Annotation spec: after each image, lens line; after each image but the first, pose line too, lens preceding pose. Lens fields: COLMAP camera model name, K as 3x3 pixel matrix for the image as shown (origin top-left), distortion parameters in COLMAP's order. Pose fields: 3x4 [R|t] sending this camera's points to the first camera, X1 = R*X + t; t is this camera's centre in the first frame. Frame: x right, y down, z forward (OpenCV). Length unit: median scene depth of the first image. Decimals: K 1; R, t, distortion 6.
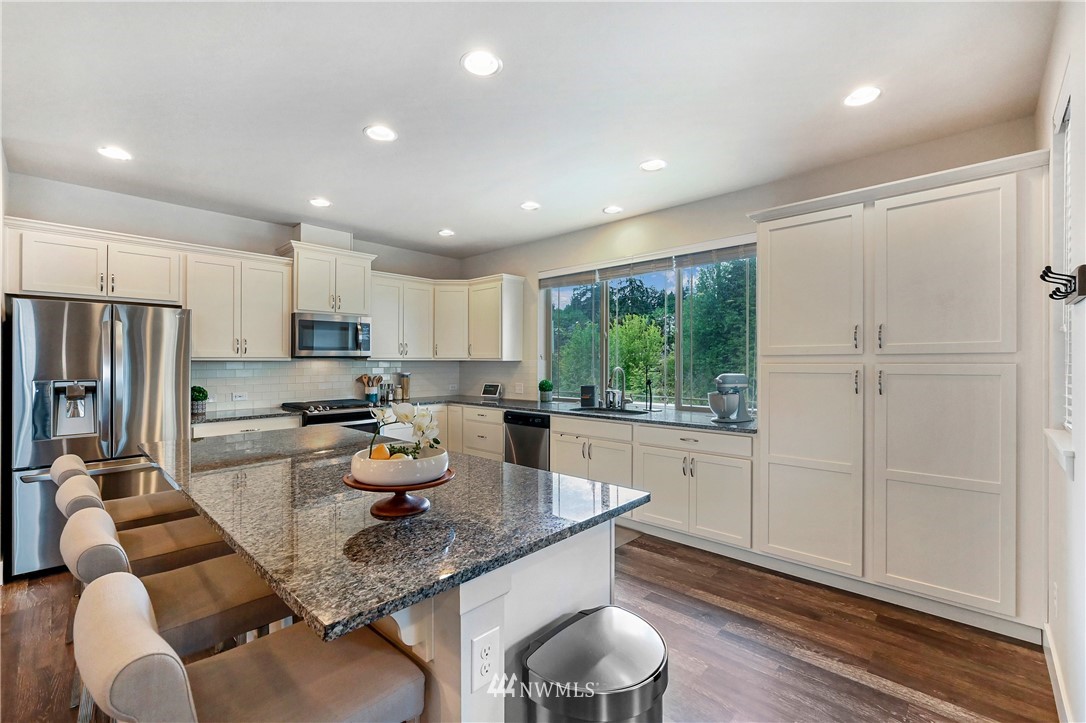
lens RADIAL K [[448.9, 0, 544.7], [0, 448.9, 364.9], [0, 0, 1]] dist [0.000424, -0.000485]
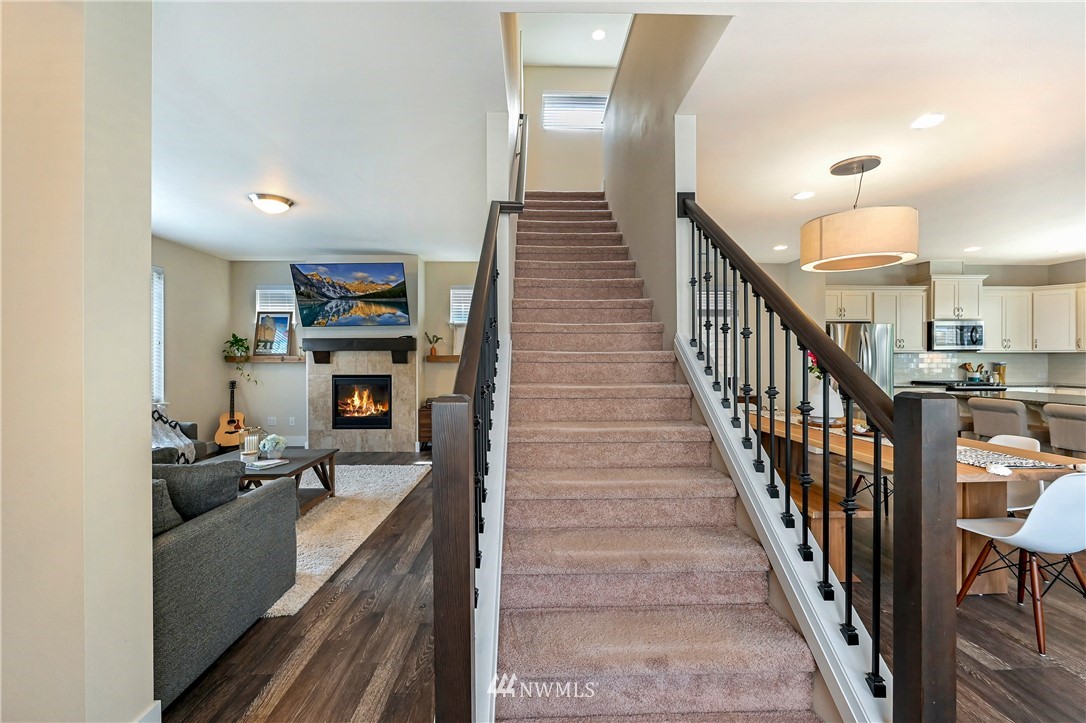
lens RADIAL K [[448.9, 0, 536.3], [0, 448.9, 366.2], [0, 0, 1]] dist [0.000424, -0.000485]
pose [[0.712515, 0.008404, -0.701607, -0.421069], [-0.003854, 0.999960, 0.008064, 0.027722], [0.701646, -0.003042, 0.712519, -0.974117]]
